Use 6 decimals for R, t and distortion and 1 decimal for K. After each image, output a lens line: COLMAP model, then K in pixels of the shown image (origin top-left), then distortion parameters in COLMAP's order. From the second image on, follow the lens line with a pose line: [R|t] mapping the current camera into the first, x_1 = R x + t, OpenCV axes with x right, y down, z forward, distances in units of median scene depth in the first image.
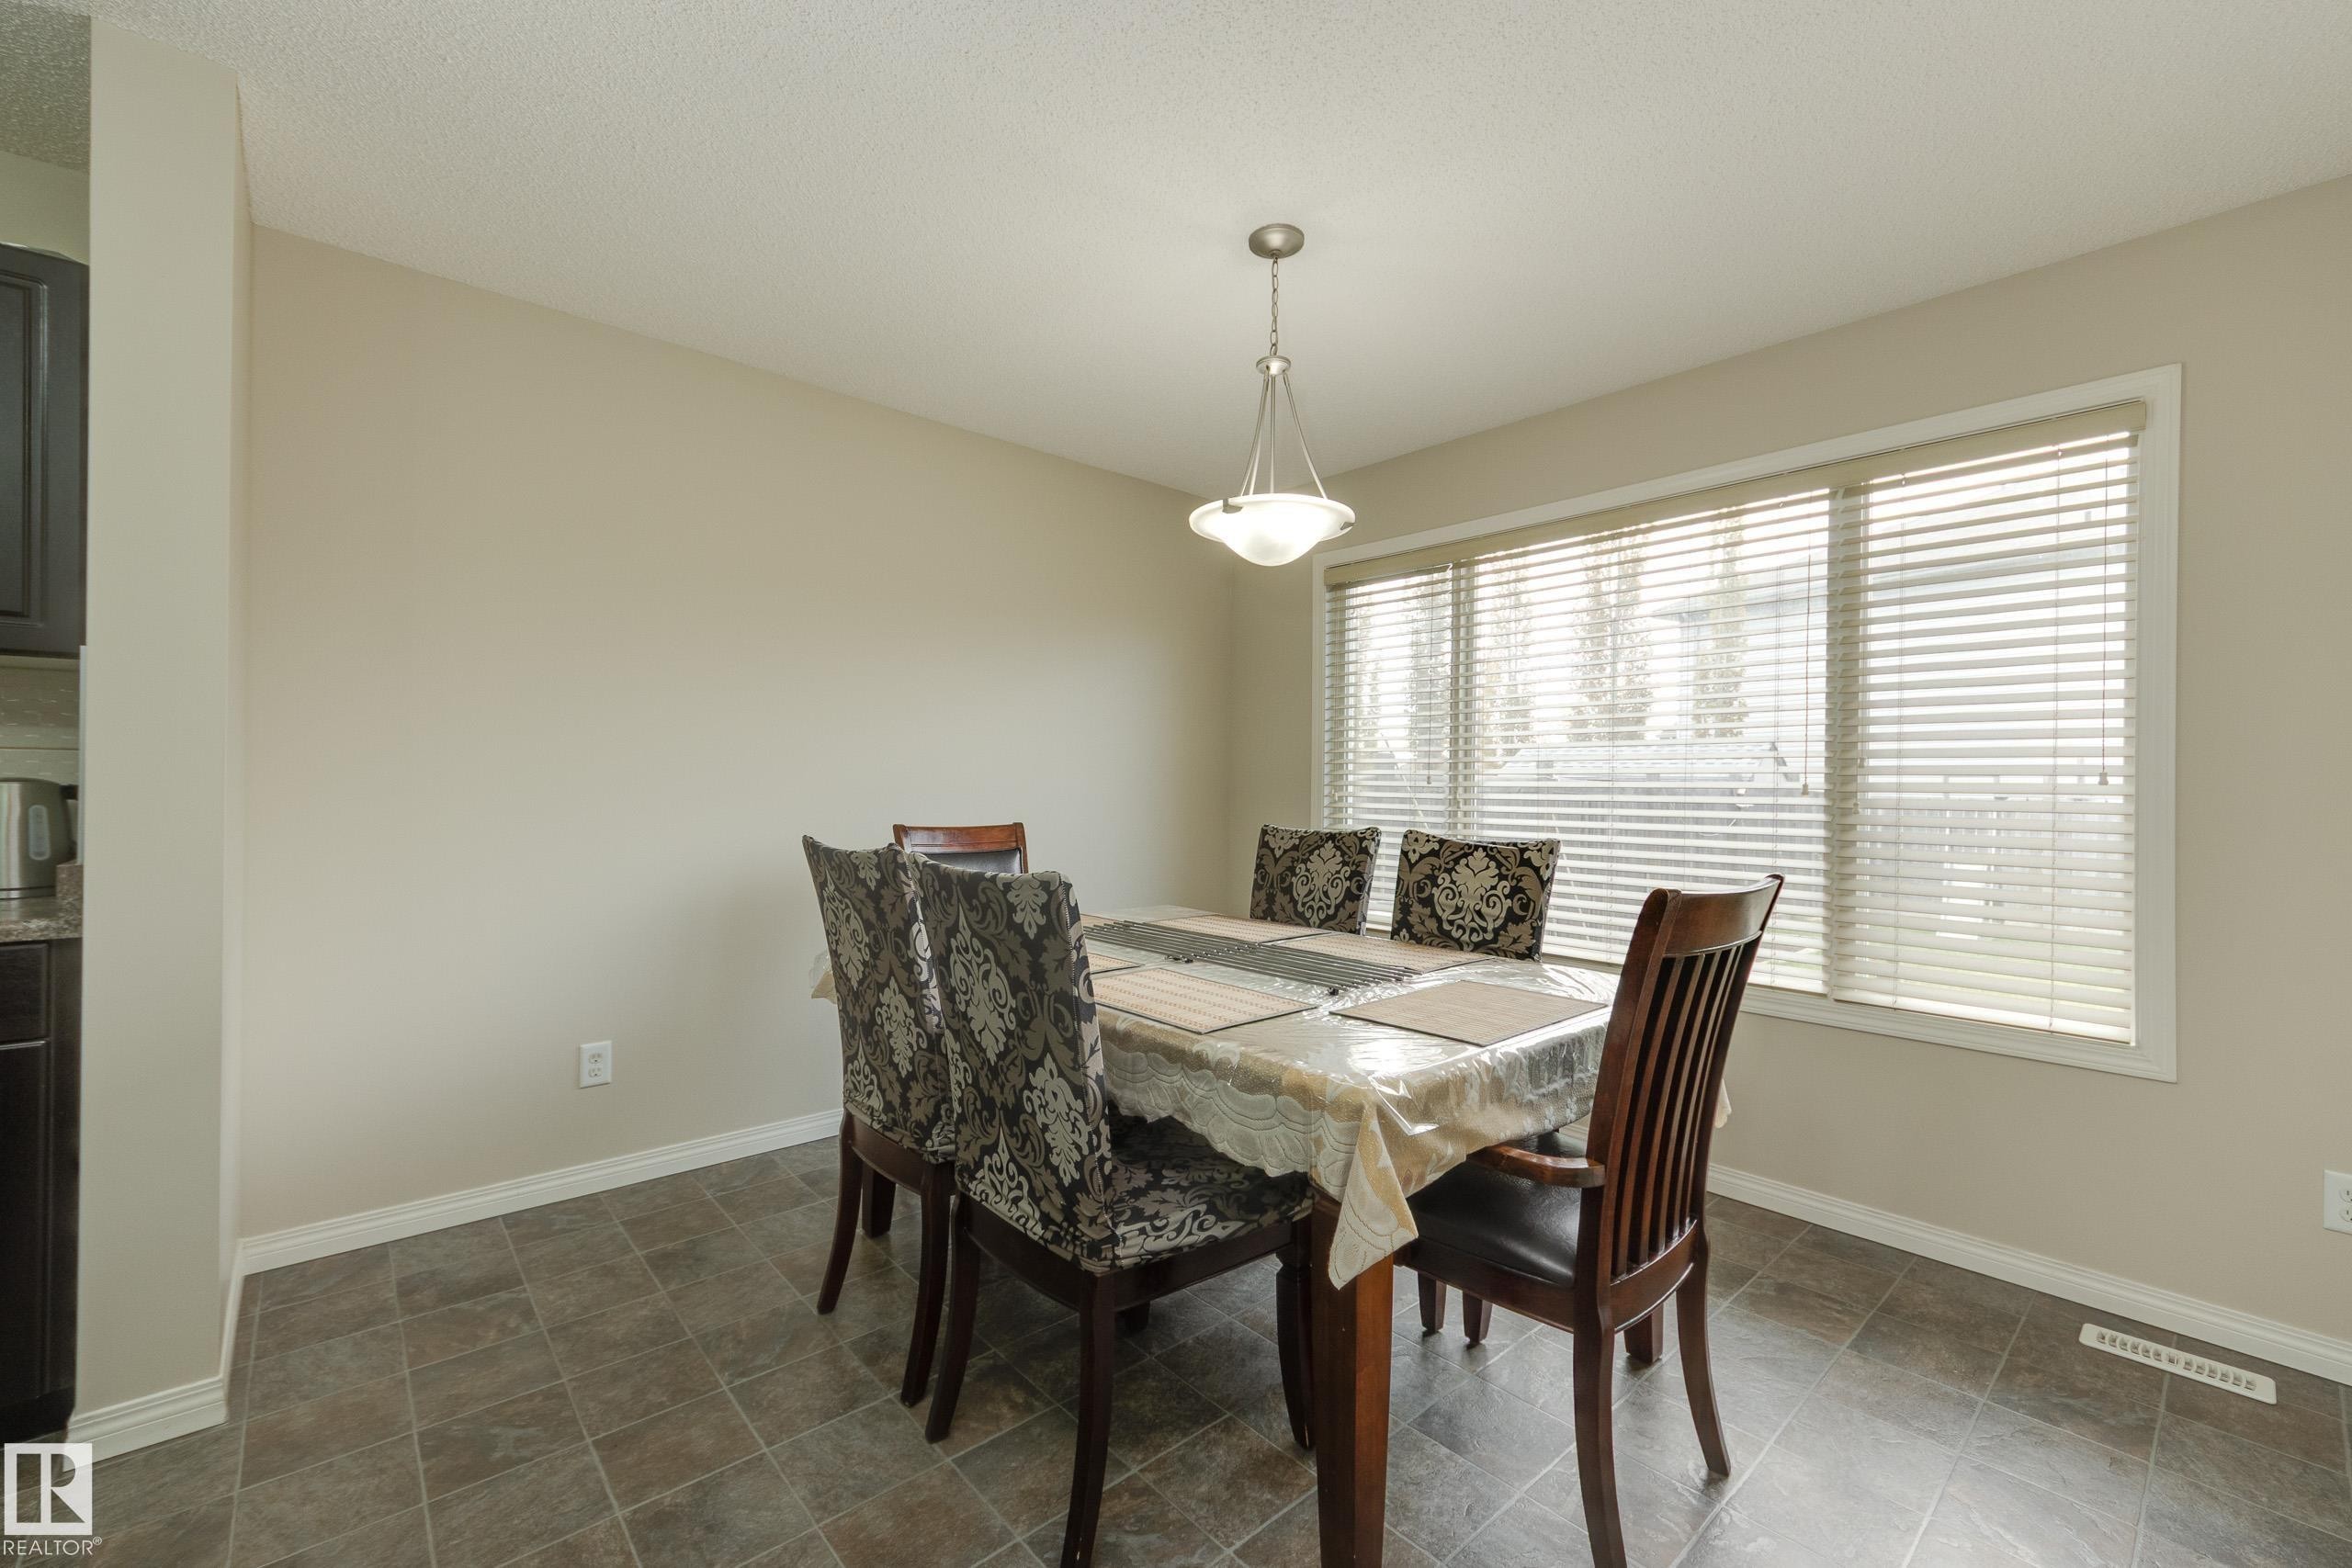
lens RADIAL K [[956.4, 0, 1176.0], [0, 956.4, 784.0], [0, 0, 1]] dist [0.003125, 0.000221]
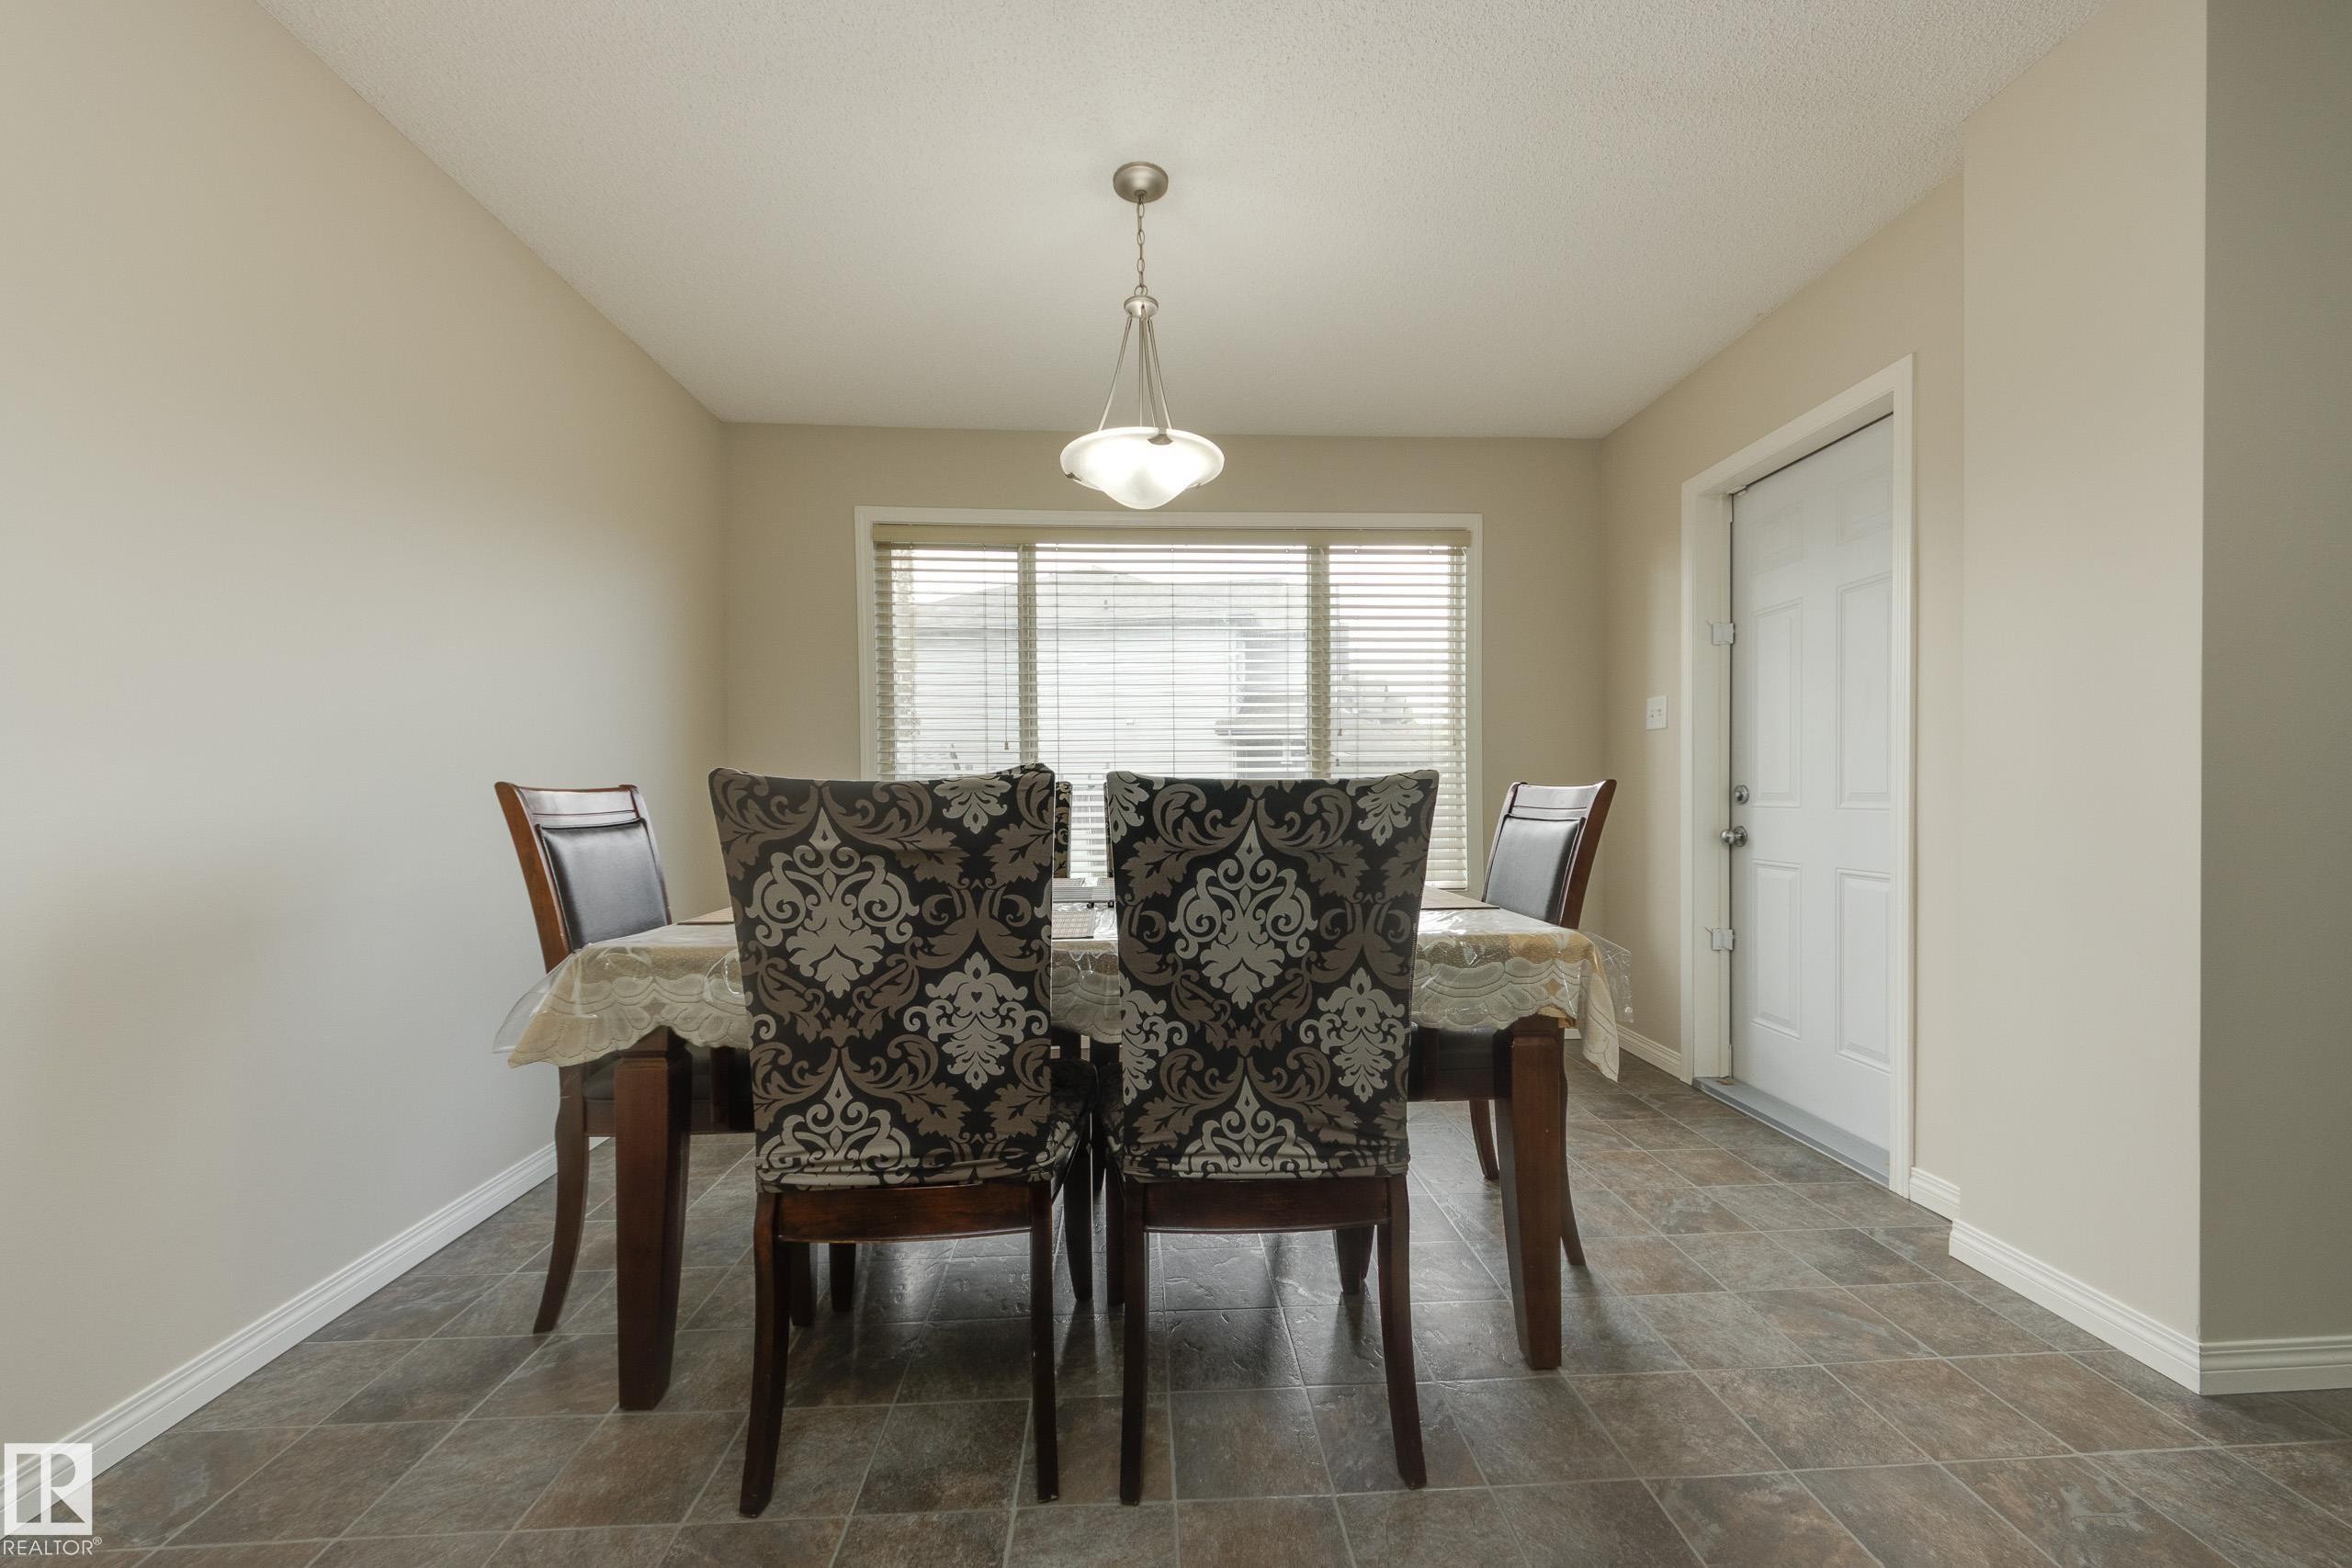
lens RADIAL K [[879.8, 0, 1176.1], [0, 879.8, 798.8], [0, 0, 1]] dist [0.001627, -0.000060]
pose [[0.624762, -0.021545, 0.780518, -0.725767], [0.011691, 0.999765, 0.018239, 0.074254], [-0.780728, -0.002270, 0.624867, 0.465186]]
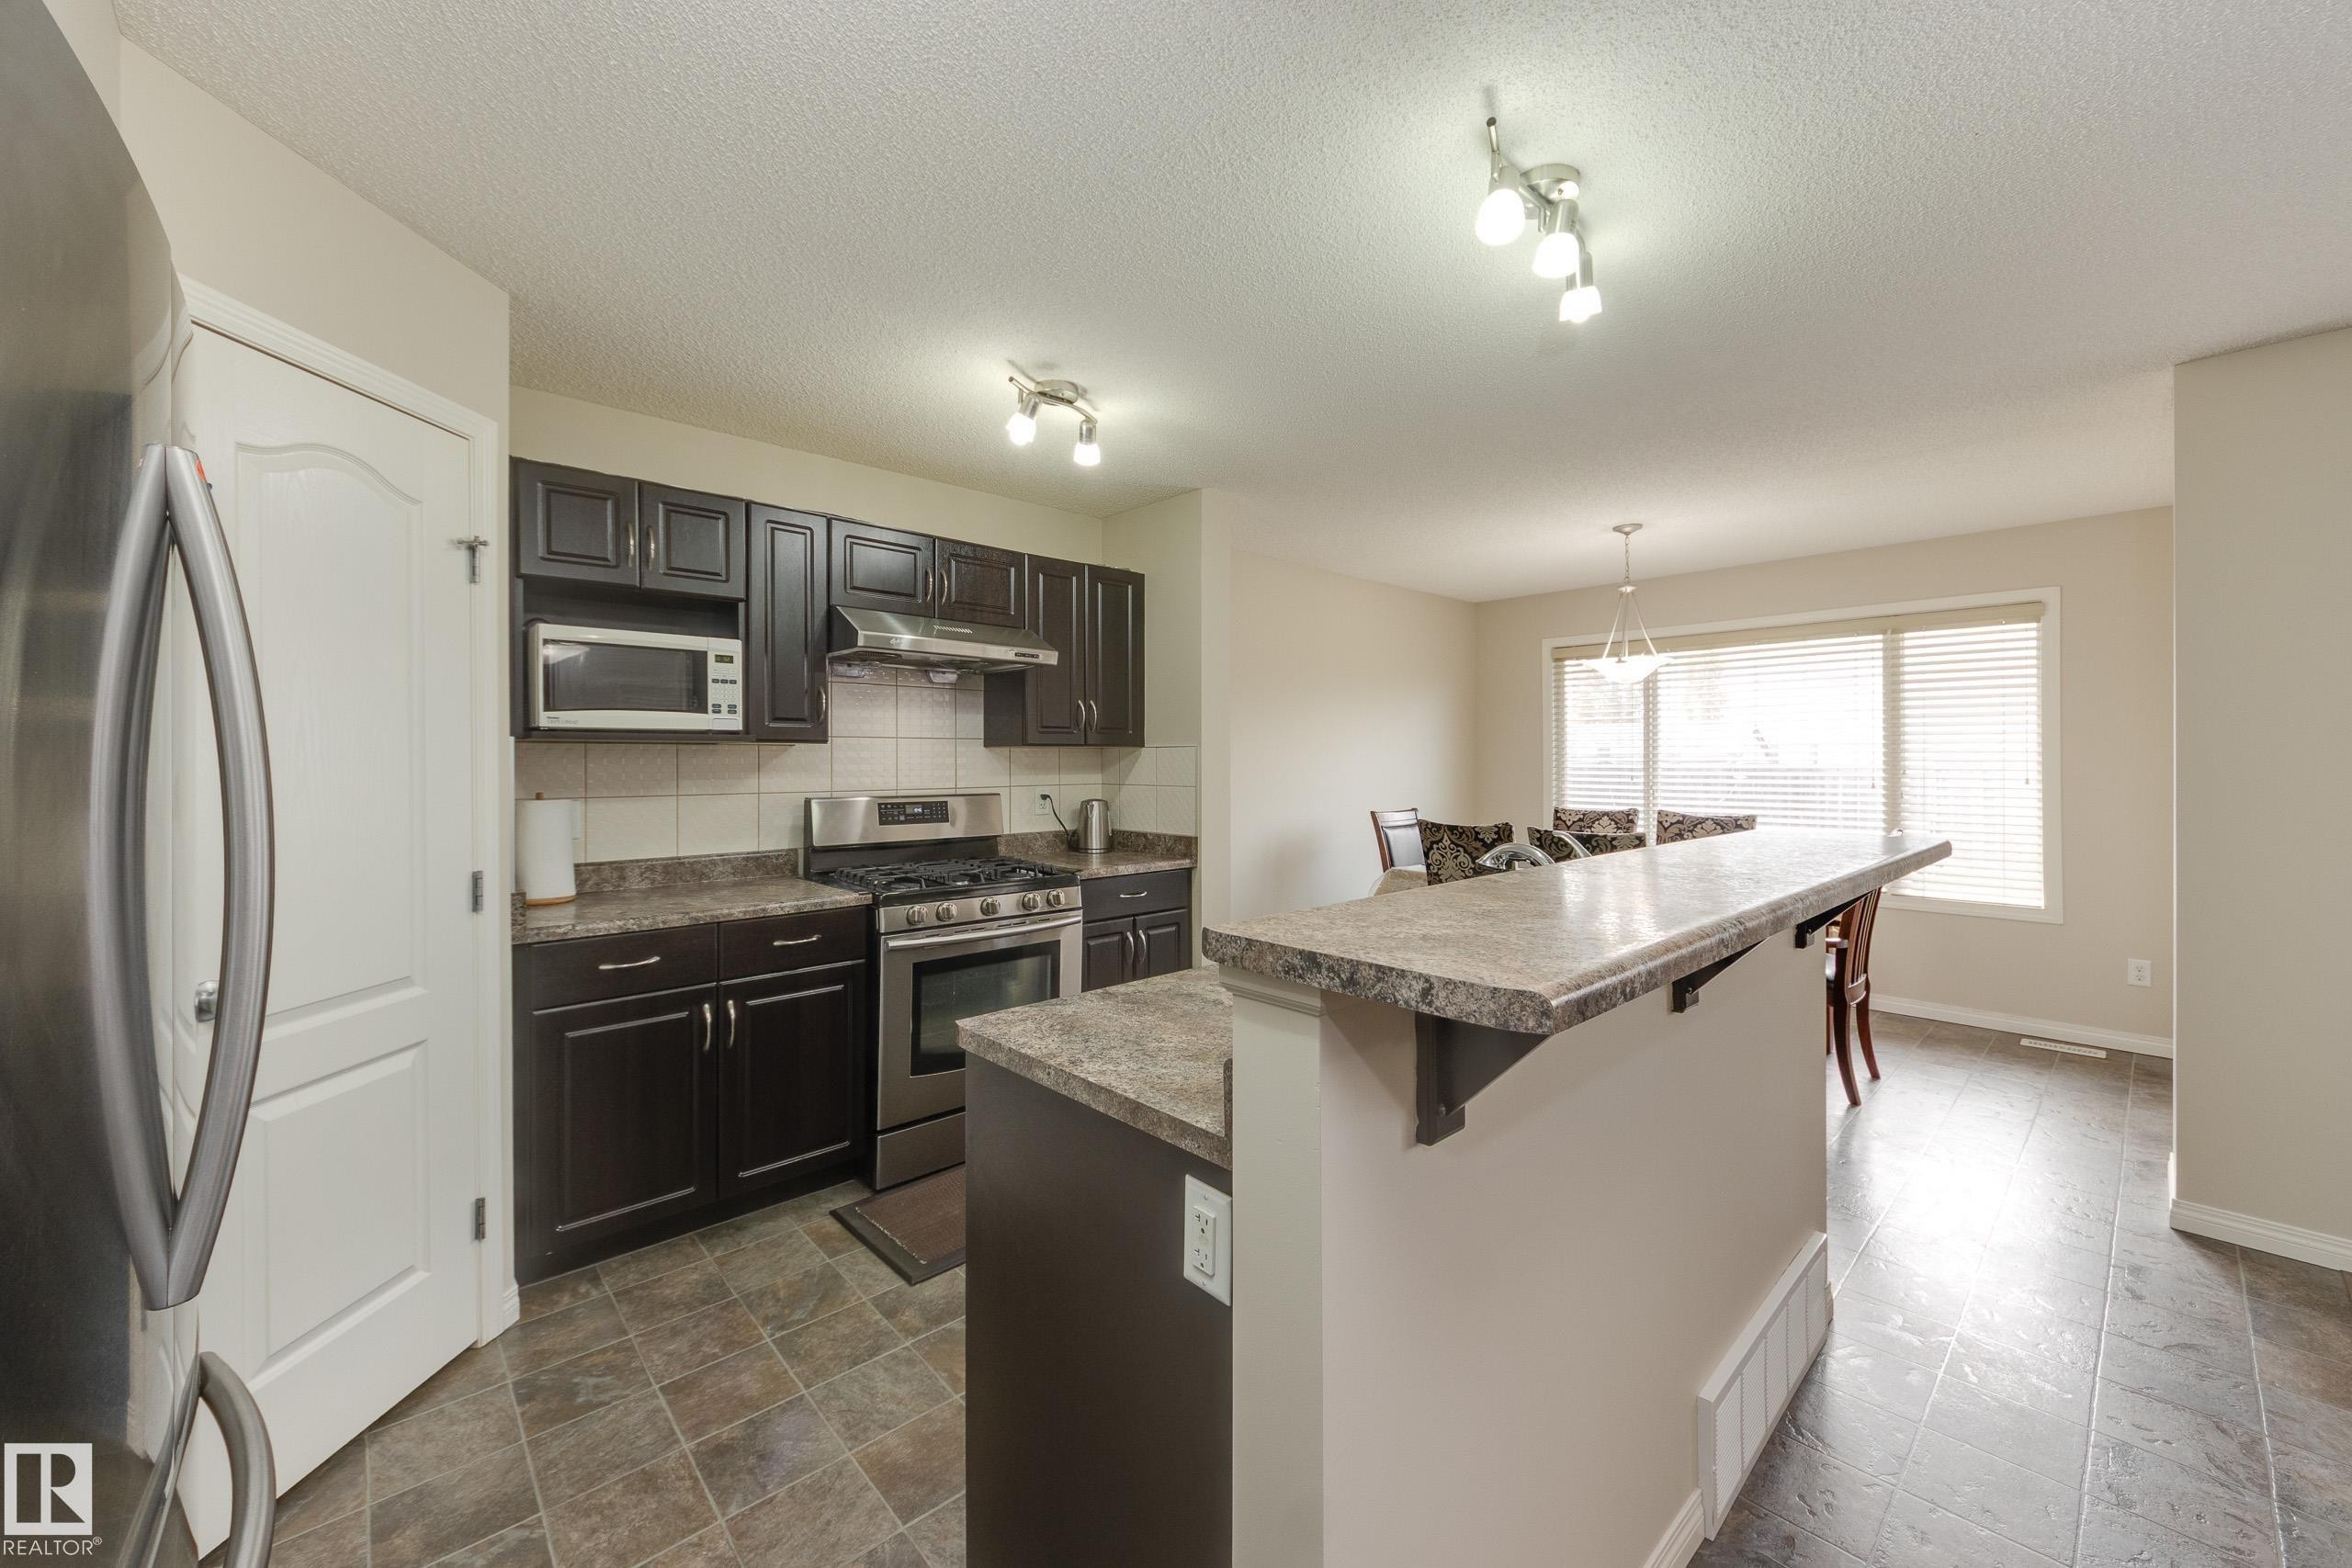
lens RADIAL K [[894.7, 0, 1195.8], [0, 894.7, 754.2], [0, 0, 1]] dist [0.015621, -0.000177]
pose [[0.999508, -0.013459, 0.028314, -1.050039], [0.013514, 0.999907, -0.001744, -0.102807], [-0.028287, 0.002126, 0.999598, -1.078306]]
